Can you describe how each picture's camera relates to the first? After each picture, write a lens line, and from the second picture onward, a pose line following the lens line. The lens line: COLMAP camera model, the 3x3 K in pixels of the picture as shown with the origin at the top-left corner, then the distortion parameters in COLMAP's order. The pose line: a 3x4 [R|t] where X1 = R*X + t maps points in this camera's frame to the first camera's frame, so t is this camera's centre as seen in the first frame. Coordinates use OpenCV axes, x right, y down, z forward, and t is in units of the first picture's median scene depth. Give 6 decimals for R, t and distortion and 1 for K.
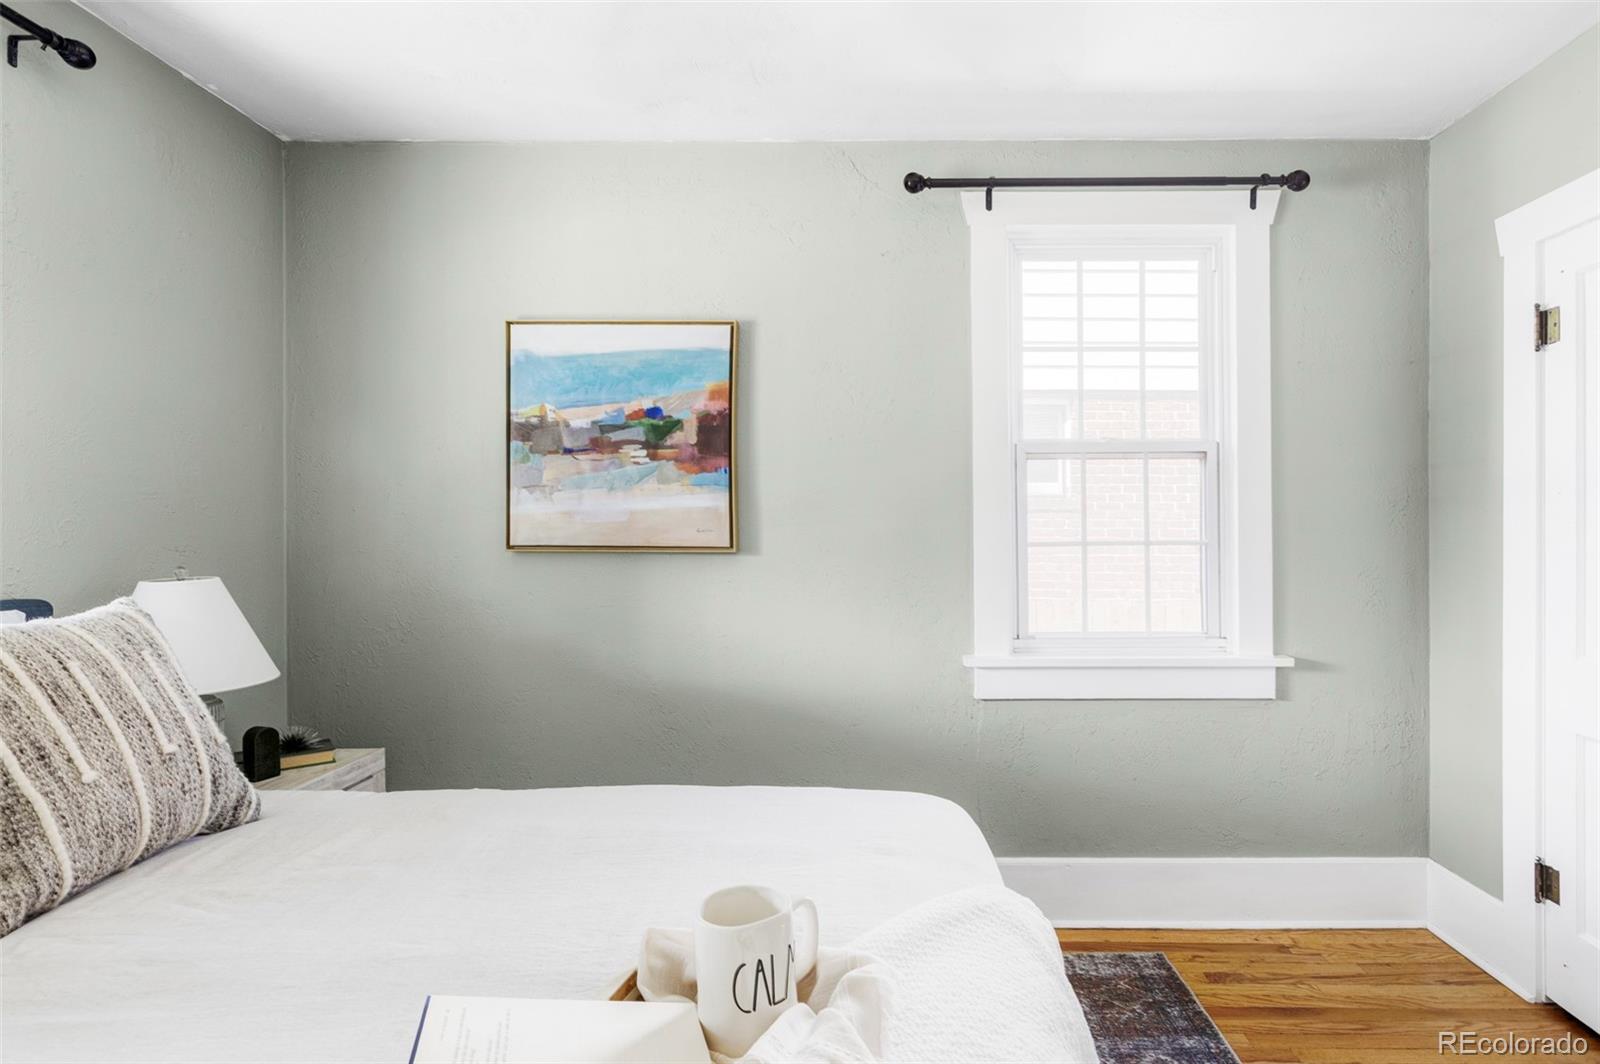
lens RADIAL K [[855.2, 0, 800.2], [0, 855.2, 531.6], [0, 0, 1]] dist [0.010971, 0.000388]
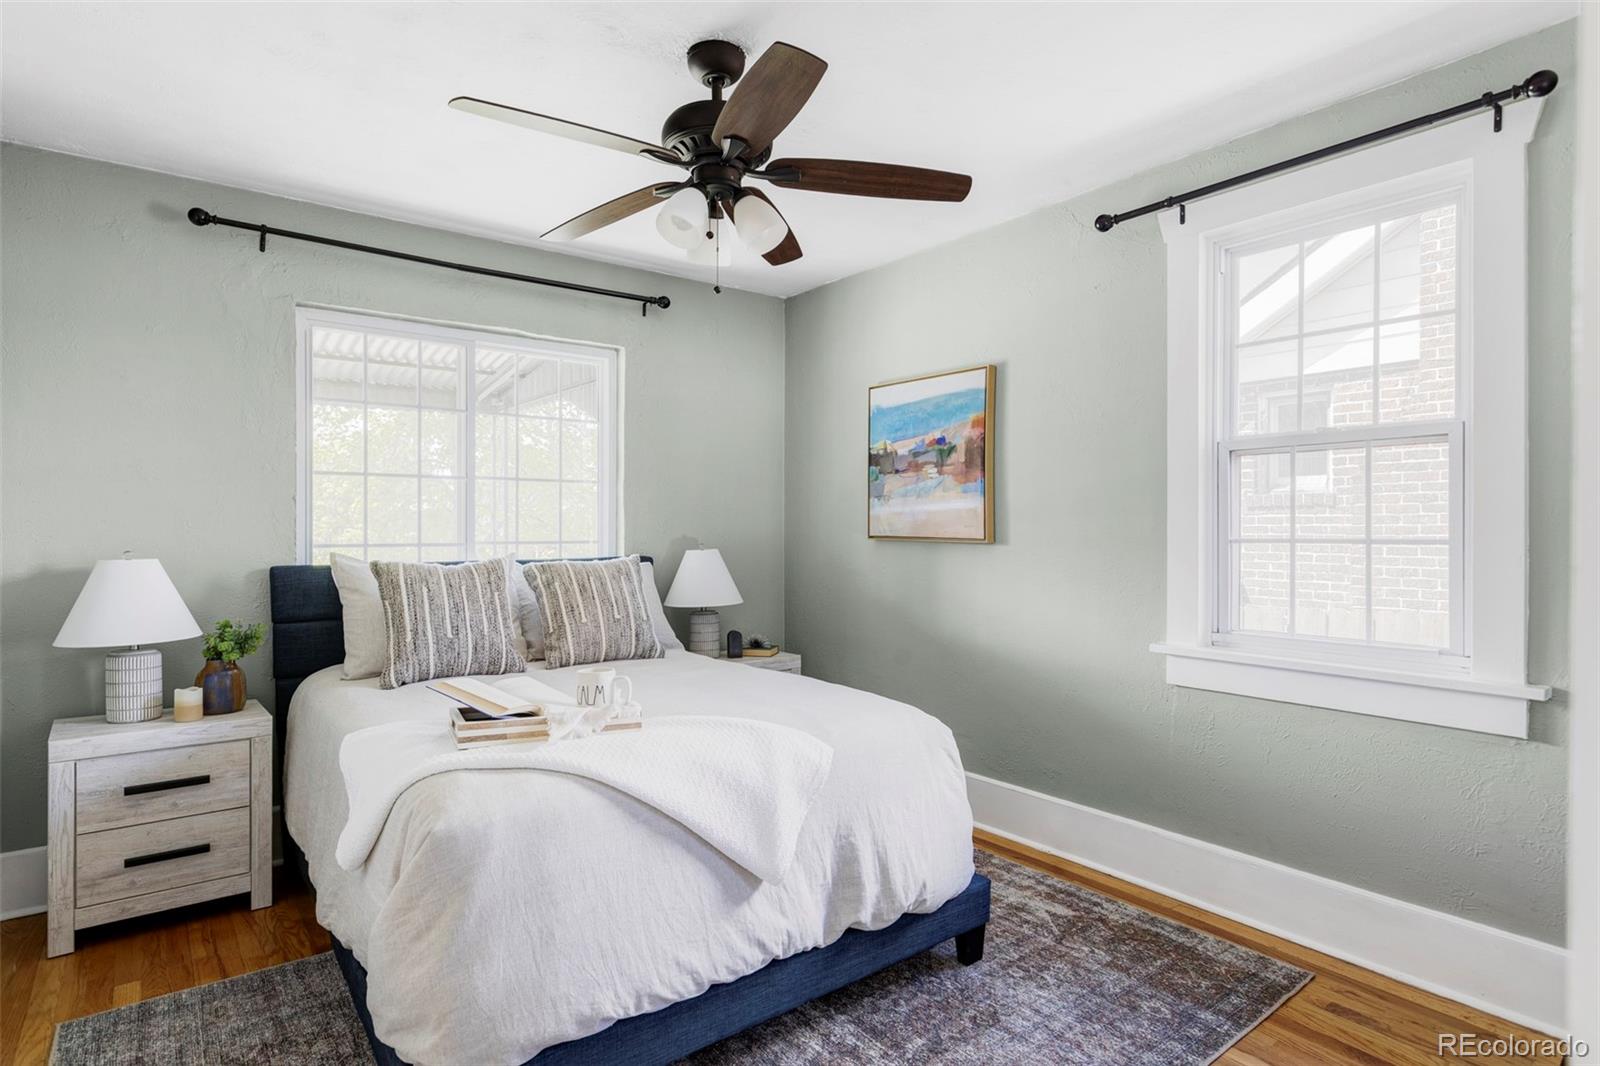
lens RADIAL K [[866.0, 0, 812.9], [0, 866.0, 537.9], [0, 0, 1]] dist [0.004141, -0.002575]
pose [[0.608393, 0.013470, -0.793522, 0.813876], [-0.003940, 0.999895, 0.013953, -0.000730], [0.793626, -0.005363, 0.608382, -0.014904]]
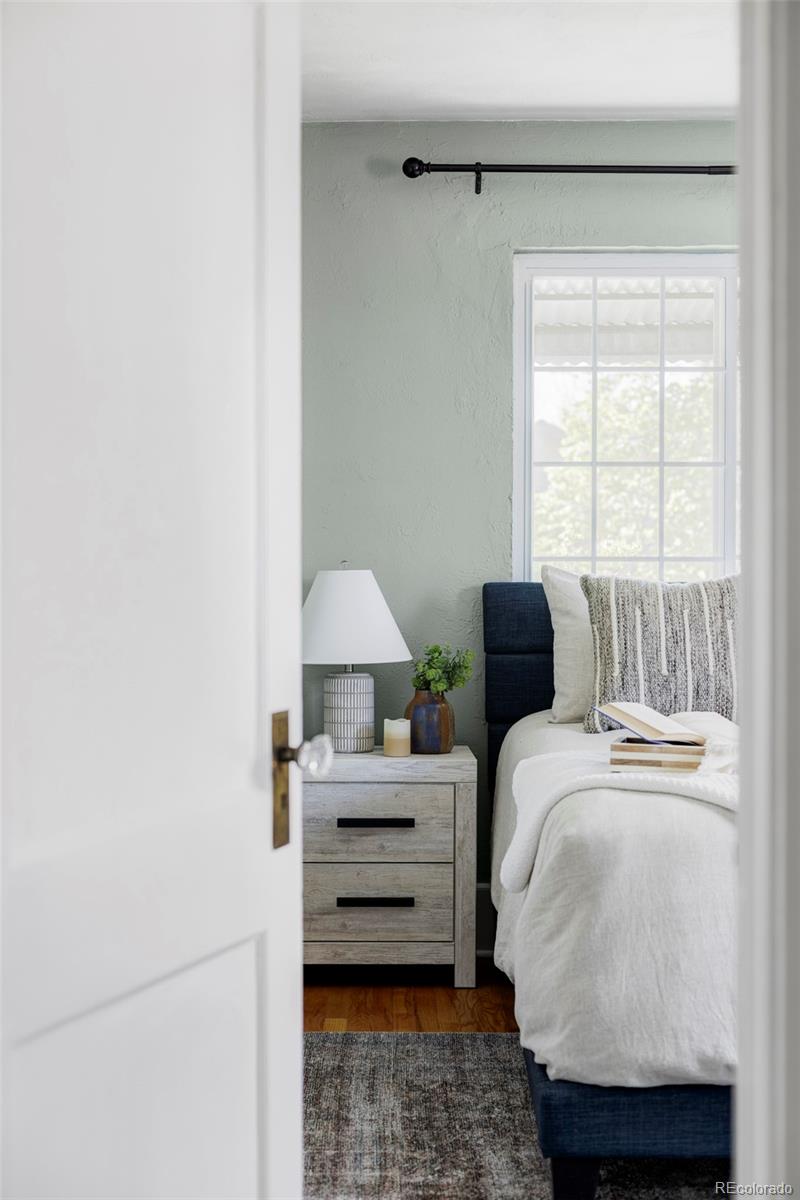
lens RADIAL K [[1757.2, 0, 399.2], [0, 1757.2, 598.1], [0, 0, 1]] dist [0.017436, 0.000000]
pose [[-0.002789, 0.032383, -0.999472, 1.374736], [-0.002985, 0.999471, 0.032391, 0.012355], [0.999992, 0.003073, -0.002691, 0.030589]]
